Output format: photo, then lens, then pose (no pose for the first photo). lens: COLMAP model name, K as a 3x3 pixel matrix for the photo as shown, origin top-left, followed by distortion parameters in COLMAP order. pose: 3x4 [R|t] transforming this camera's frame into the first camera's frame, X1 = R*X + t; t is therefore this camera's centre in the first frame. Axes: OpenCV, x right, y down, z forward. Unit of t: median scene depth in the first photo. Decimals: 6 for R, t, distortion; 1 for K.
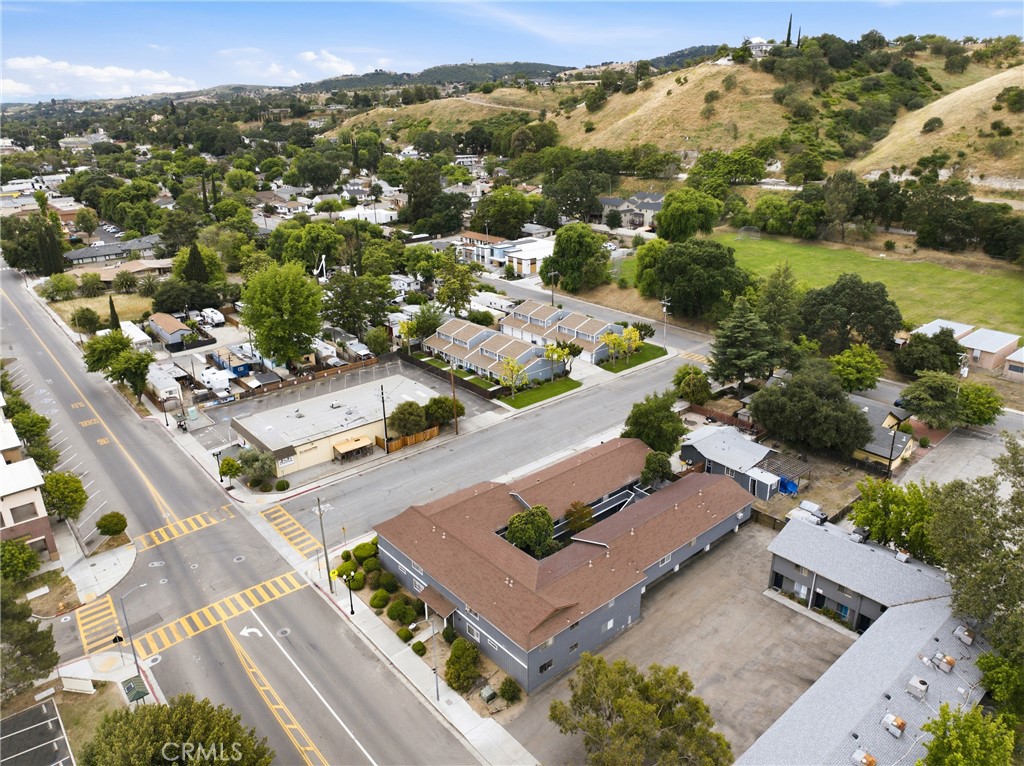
lens RADIAL K [[719.0, 0, 517.2], [0, 719.0, 378.5], [0, 0, 1]] dist [-0.051977, 0.026847]
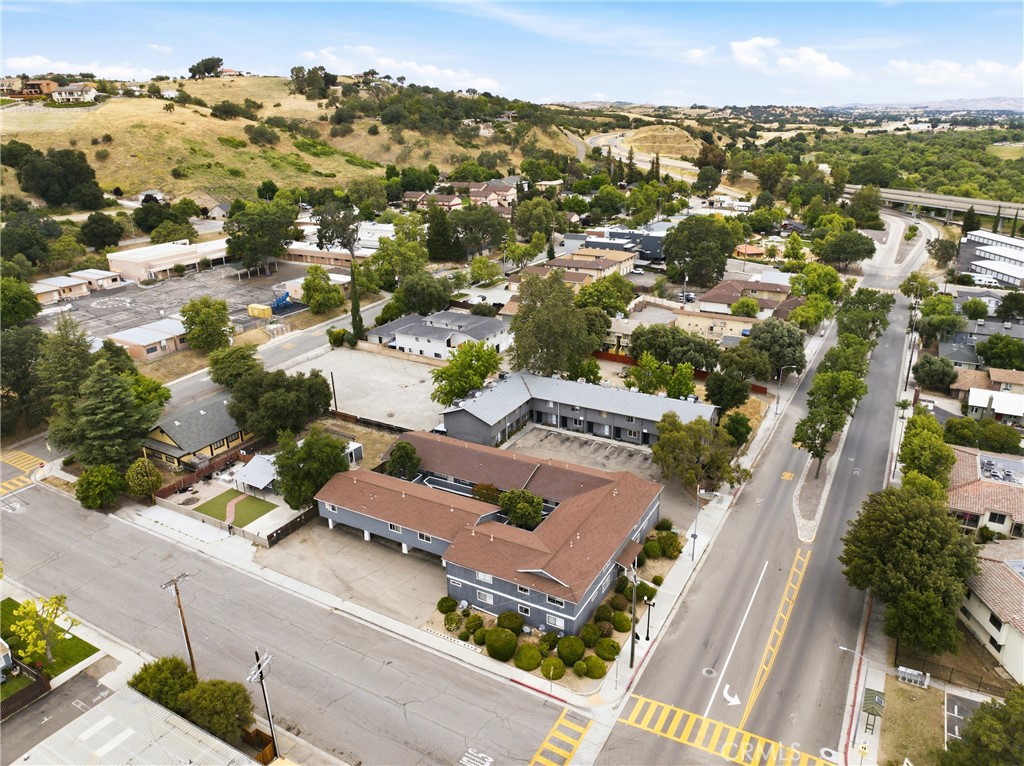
lens RADIAL K [[719.0, 0, 516.5], [0, 719.0, 381.9], [0, 0, 1]] dist [-0.051977, 0.026847]
pose [[-0.339670, -0.317410, 0.885367, -0.302962], [0.354040, 0.828949, 0.433011, -0.145343], [-0.871367, 0.460537, -0.169193, 0.383834]]
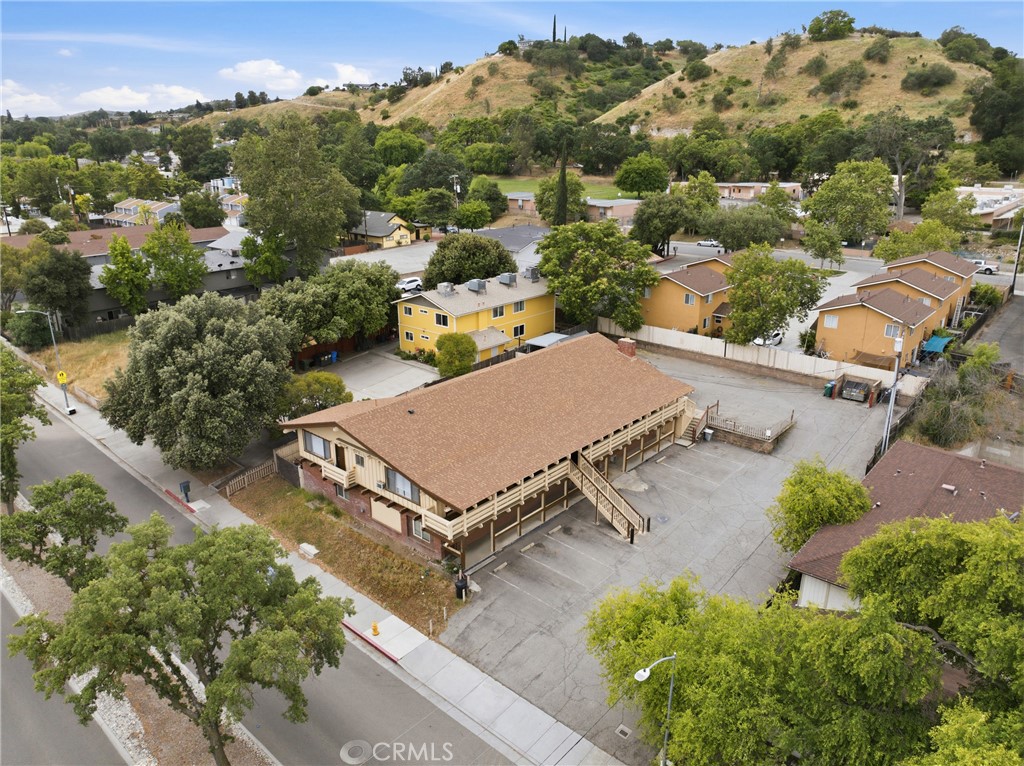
lens RADIAL K [[719.0, 0, 515.1], [0, 719.0, 378.1], [0, 0, 1]] dist [-0.051977, 0.026847]
pose [[0.989801, -0.035372, 0.137996, 0.254253], [0.041208, 0.998363, -0.039663, 0.197344], [-0.136367, 0.044945, 0.989638, -0.176509]]
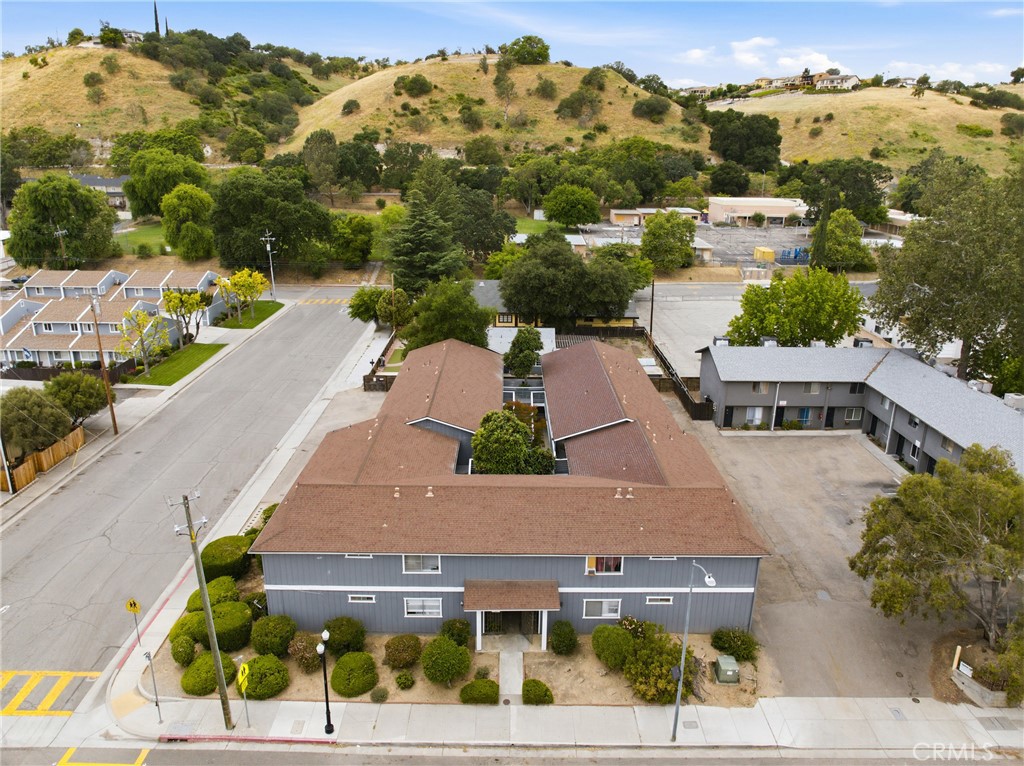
lens RADIAL K [[719.0, 0, 514.9], [0, 719.0, 382.9], [0, 0, 1]] dist [-0.051977, 0.026847]
pose [[0.649547, -0.214703, 0.729377, -0.140976], [0.251719, 0.965928, 0.060166, 0.043000], [-0.717444, 0.144518, 0.681461, 0.198669]]
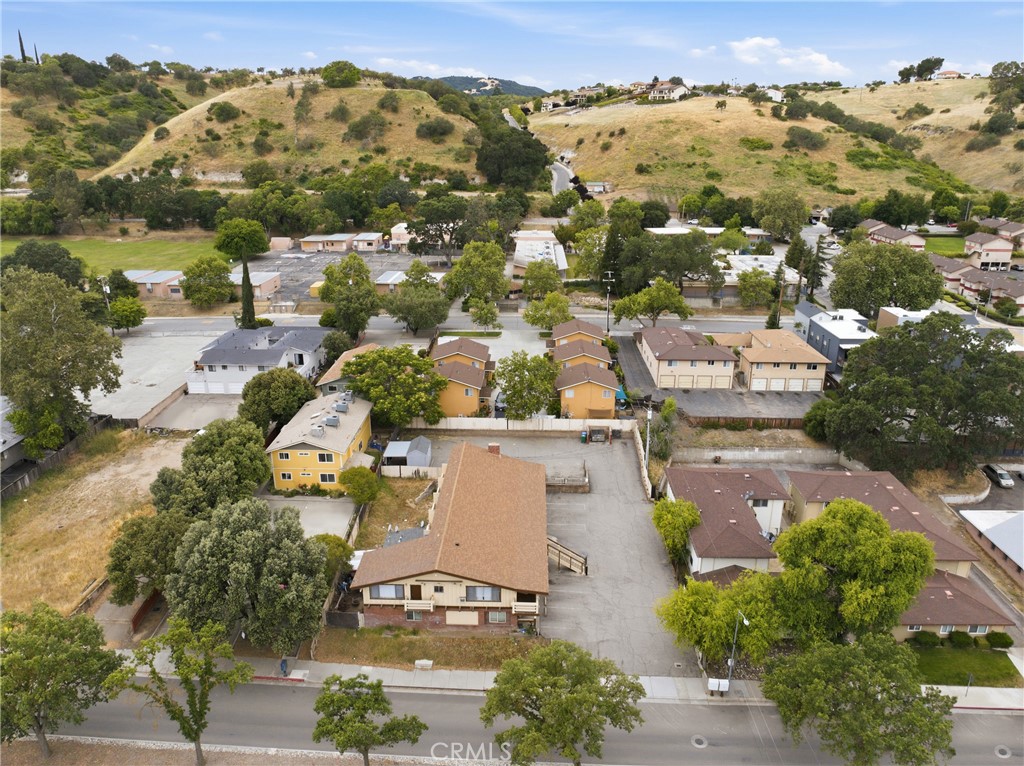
lens RADIAL K [[719.0, 0, 513.1], [0, 719.0, 384.4], [0, 0, 1]] dist [-0.051977, 0.026847]
pose [[0.673372, -0.228469, 0.703116, 0.084012], [0.252688, 0.964900, 0.071533, 0.122305], [-0.694779, 0.129500, 0.707468, -0.203813]]
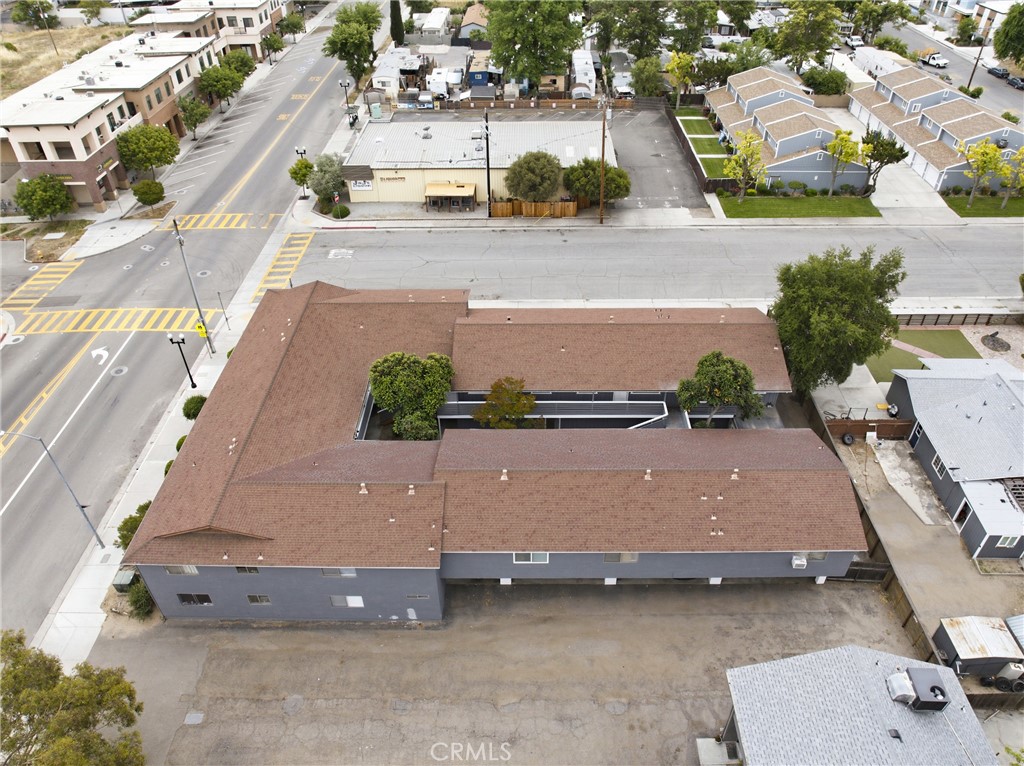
lens RADIAL K [[719.0, 0, 514.0], [0, 719.0, 381.4], [0, 0, 1]] dist [-0.051977, 0.026847]
pose [[0.746495, 0.413419, -0.521373, 0.133012], [-0.234126, 0.896649, 0.375774, -0.010525], [0.622841, -0.158447, 0.766136, 0.212633]]
